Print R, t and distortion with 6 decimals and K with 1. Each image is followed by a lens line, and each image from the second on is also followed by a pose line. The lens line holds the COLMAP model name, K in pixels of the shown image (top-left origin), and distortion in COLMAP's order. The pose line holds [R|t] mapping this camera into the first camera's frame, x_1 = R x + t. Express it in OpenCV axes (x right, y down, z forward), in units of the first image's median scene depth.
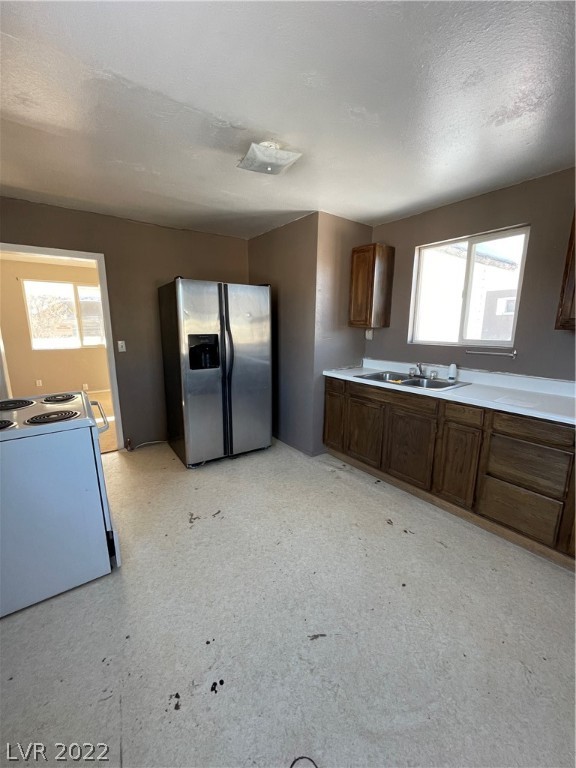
lens RADIAL K [[309.7, 0, 288.0], [0, 309.7, 384.0], [0, 0, 1]] dist [-0.000536, -0.000328]
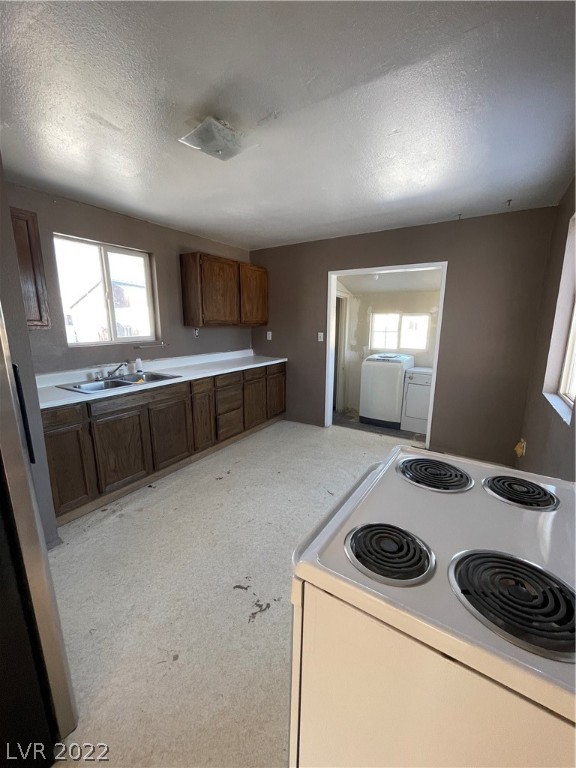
lens RADIAL K [[309.7, 0, 288.0], [0, 309.7, 384.0], [0, 0, 1]] dist [-0.000536, -0.000328]
pose [[-0.358332, -0.192761, 0.913478, -0.717203], [0.182445, 0.945129, 0.271008, -0.181789], [-0.915594, 0.263771, -0.303502, 0.844228]]
